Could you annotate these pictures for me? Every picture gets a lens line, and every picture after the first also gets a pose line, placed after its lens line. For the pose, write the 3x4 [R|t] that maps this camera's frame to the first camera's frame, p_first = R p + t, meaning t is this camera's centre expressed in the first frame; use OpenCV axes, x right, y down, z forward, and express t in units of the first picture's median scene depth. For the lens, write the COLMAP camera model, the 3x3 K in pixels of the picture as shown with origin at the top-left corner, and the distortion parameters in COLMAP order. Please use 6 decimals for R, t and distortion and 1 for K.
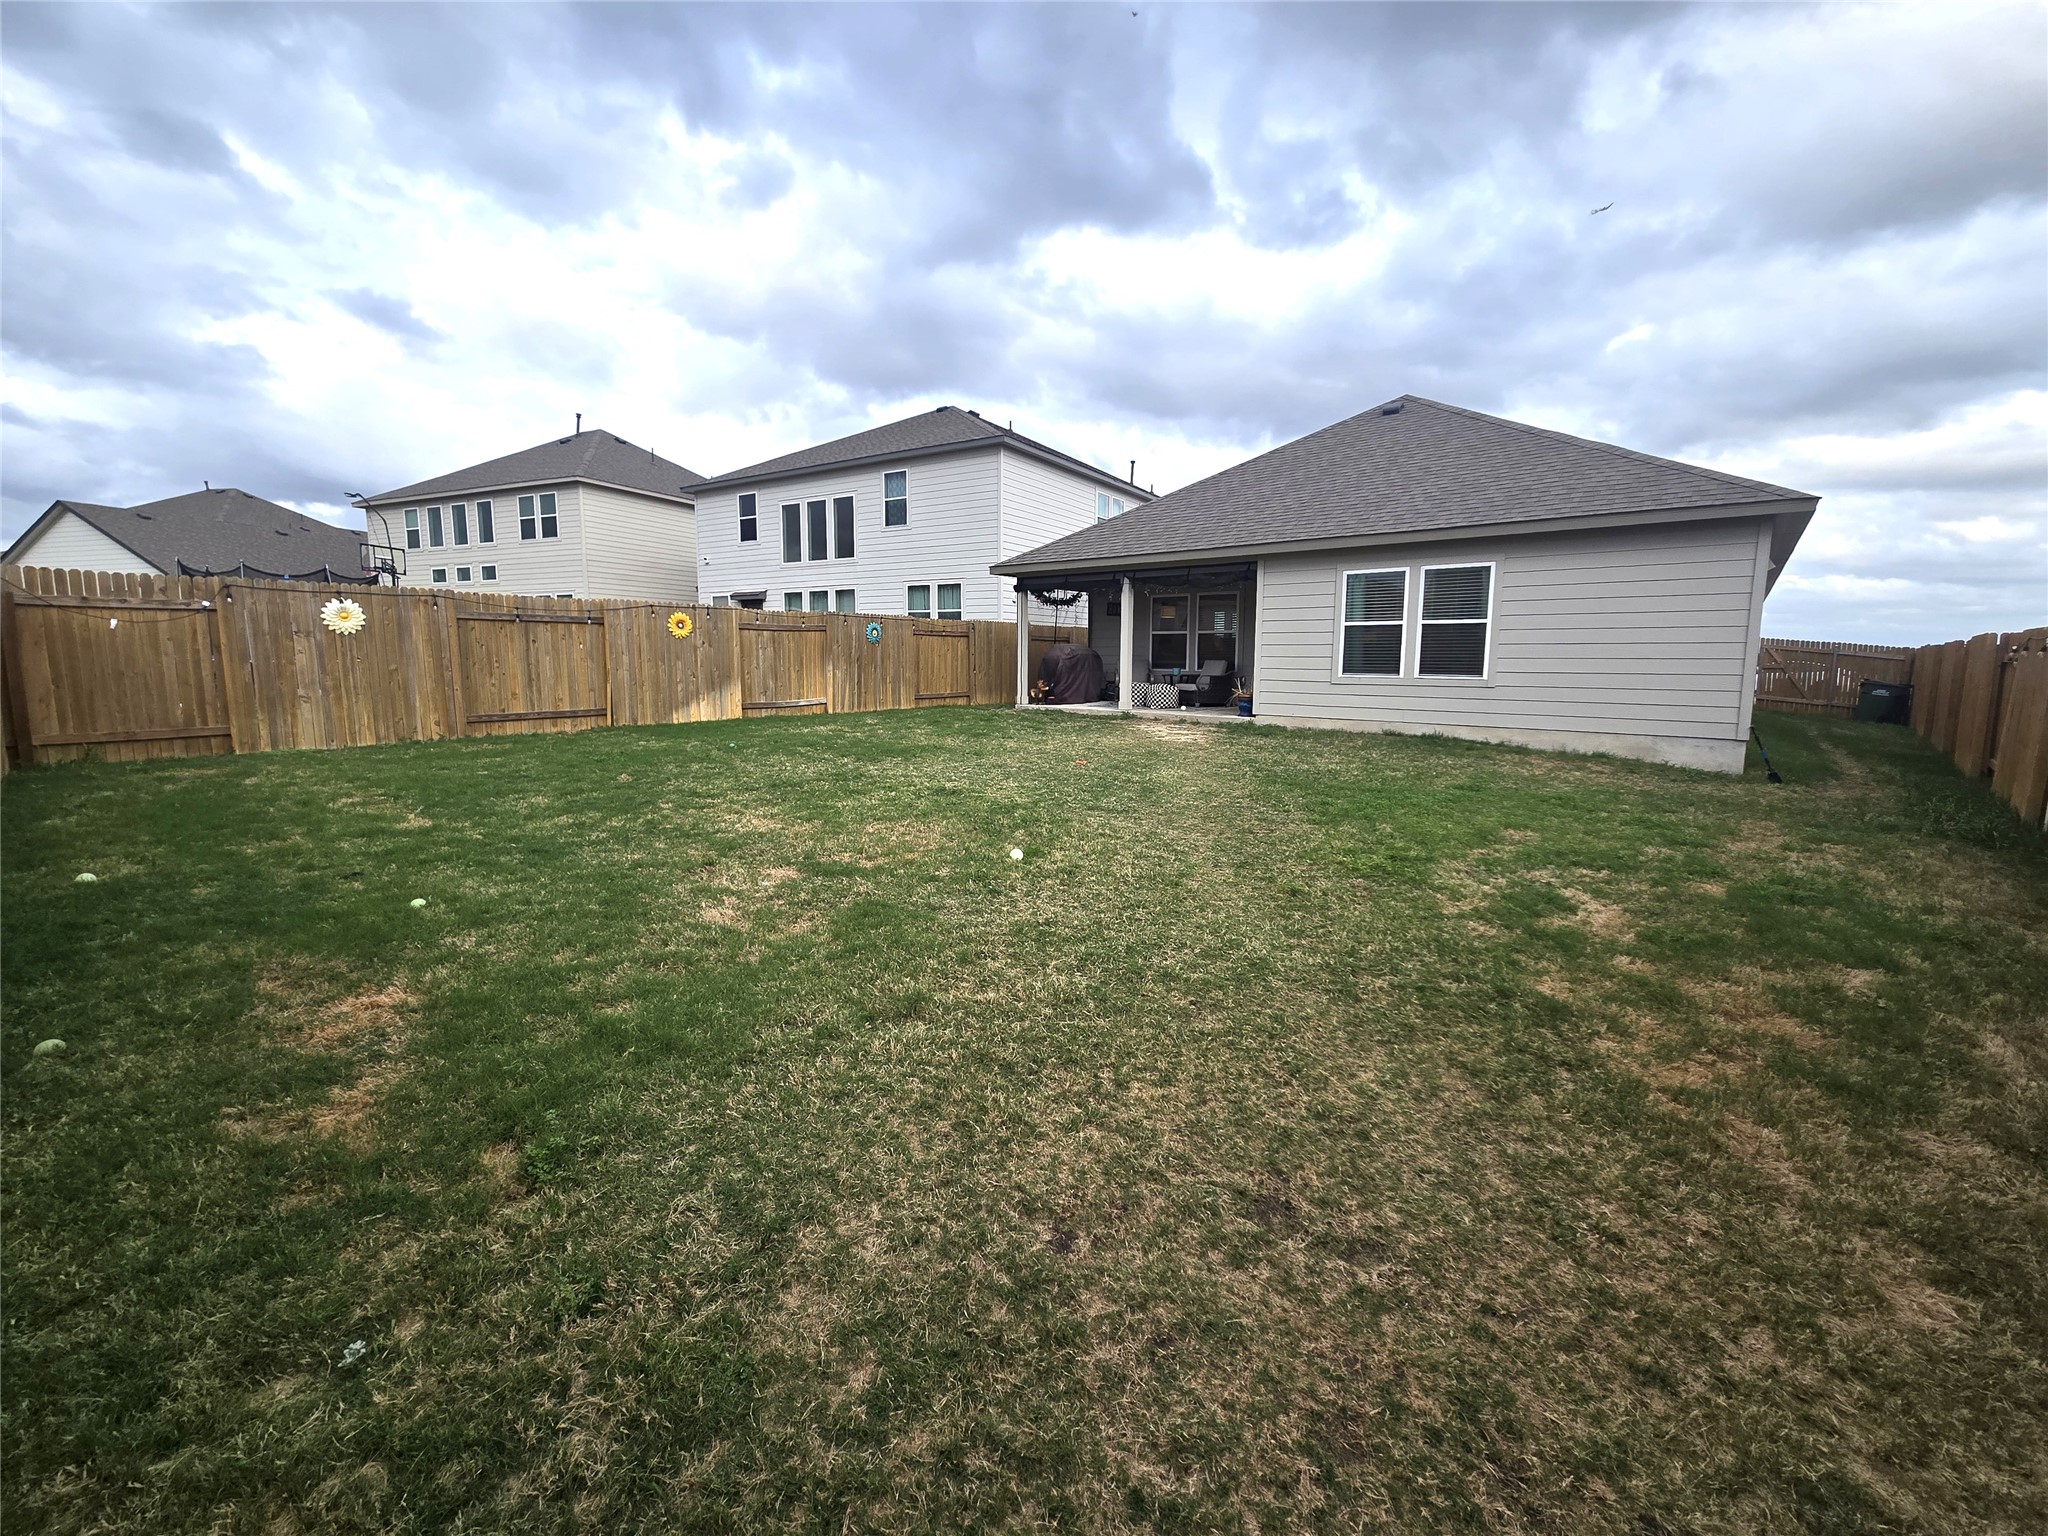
lens RADIAL K [[843.9, 0, 1020.5], [0, 843.9, 751.2], [0, 0, 1]] dist [0.000286, 0.000436]
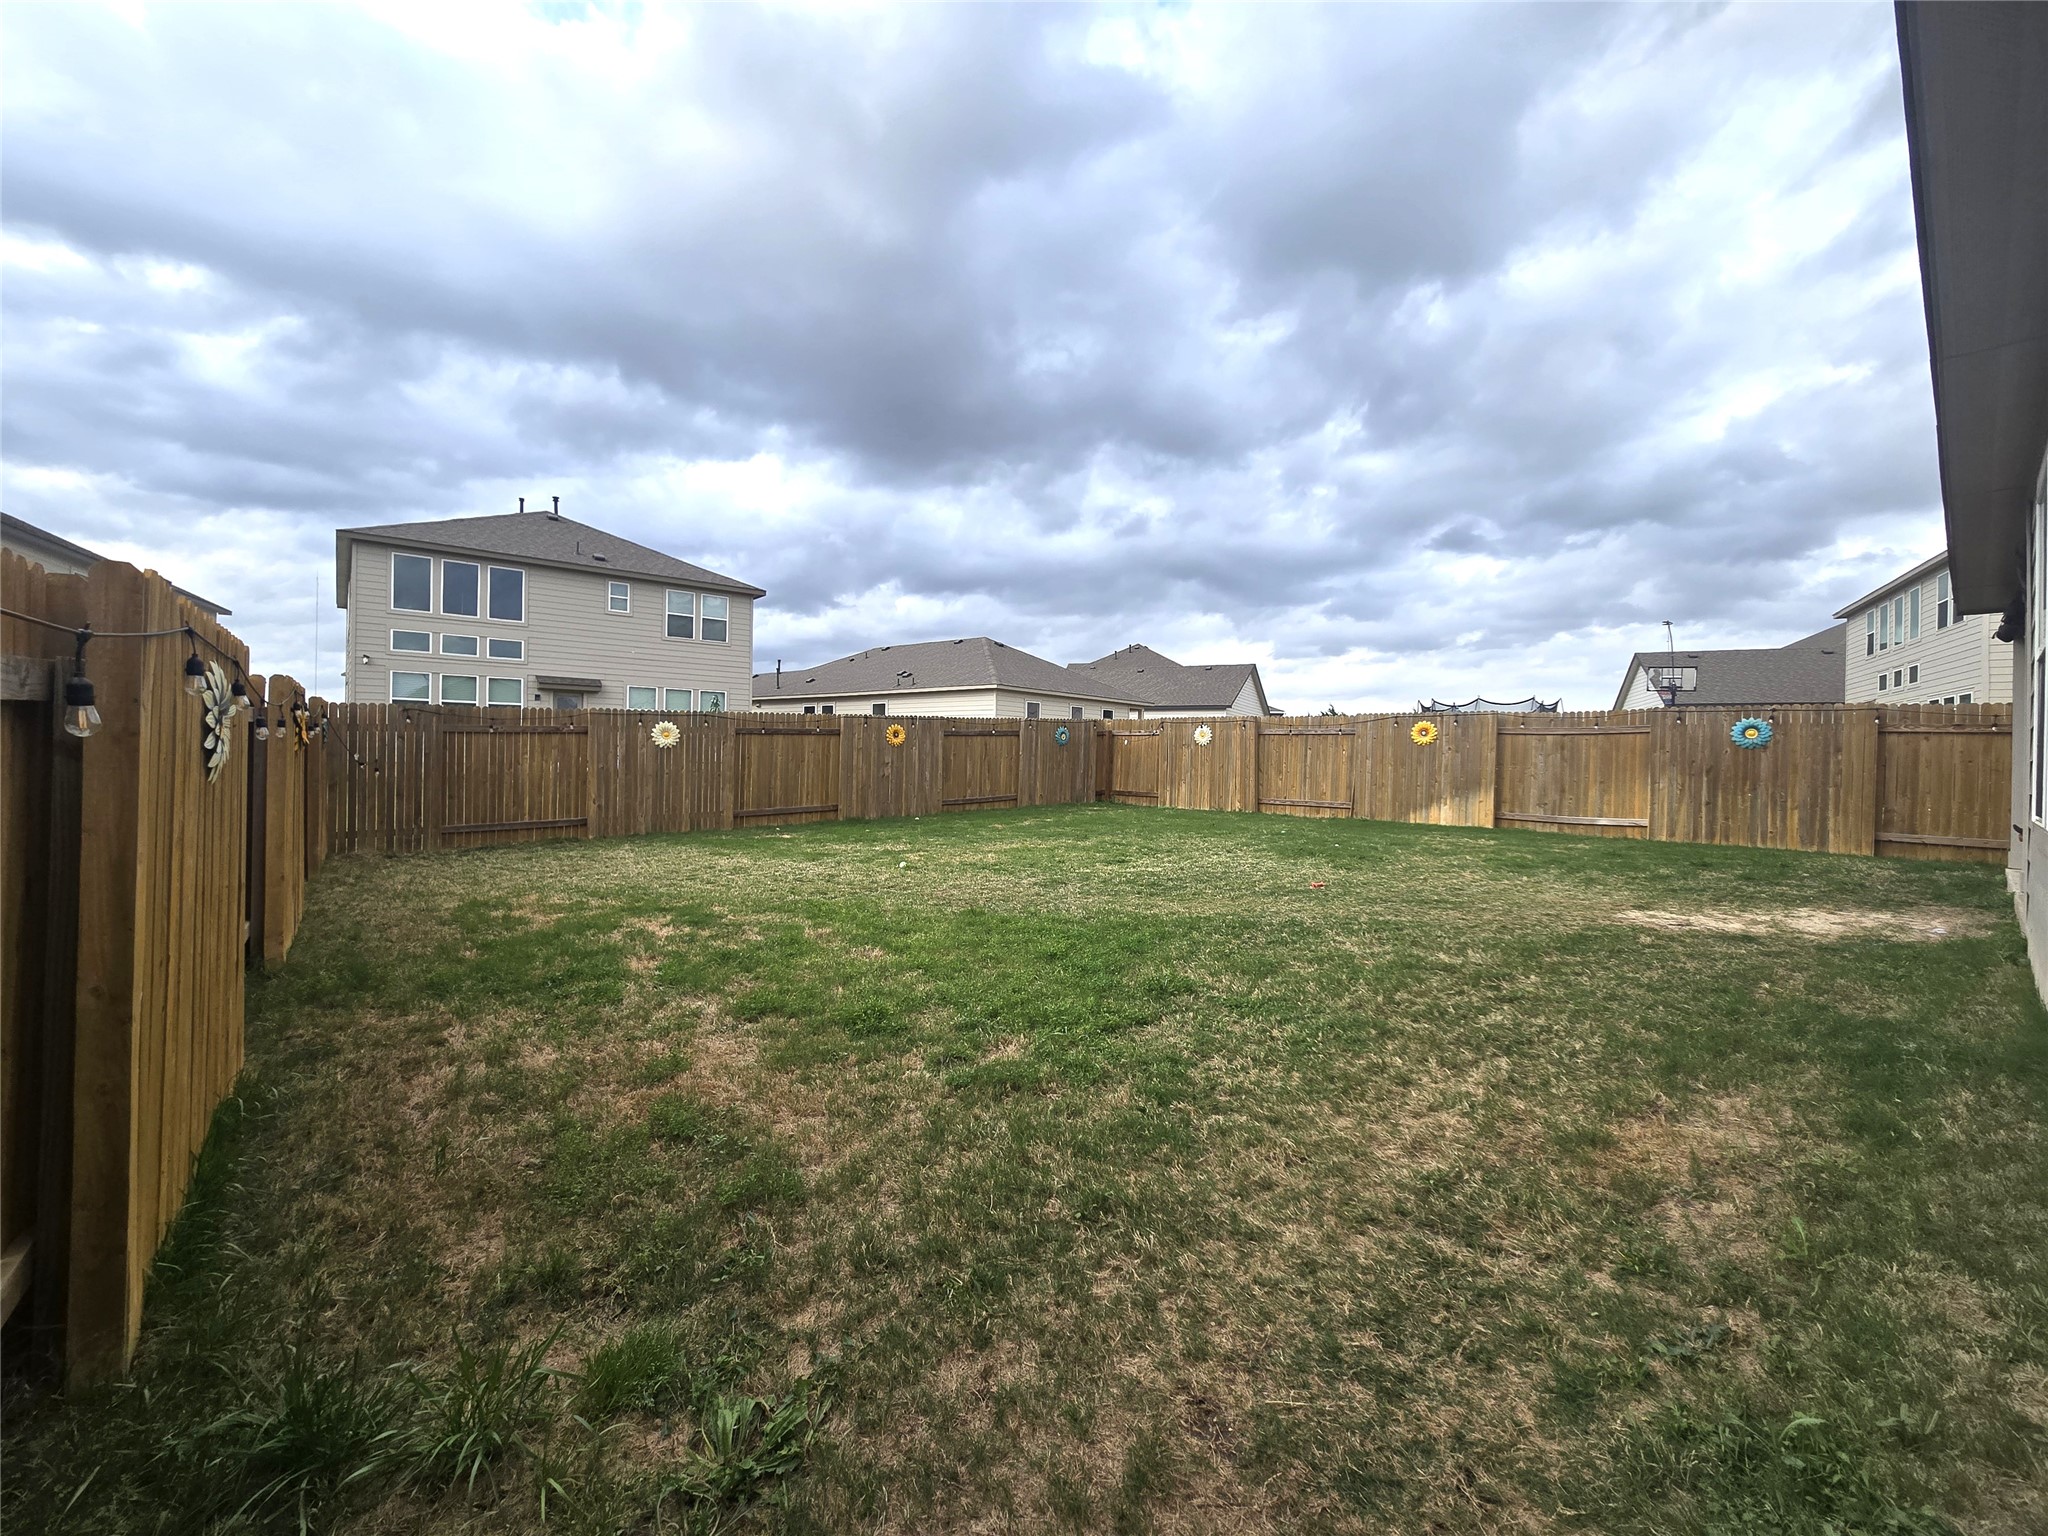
lens RADIAL K [[834.2, 0, 1019.6], [0, 834.2, 761.2], [0, 0, 1]] dist [0.000581, 0.000109]
pose [[-0.139975, 0.001414, -0.990154, 0.707820], [-0.128511, 0.991515, 0.019583, -0.066928], [0.981780, 0.129987, -0.138606, 0.634708]]
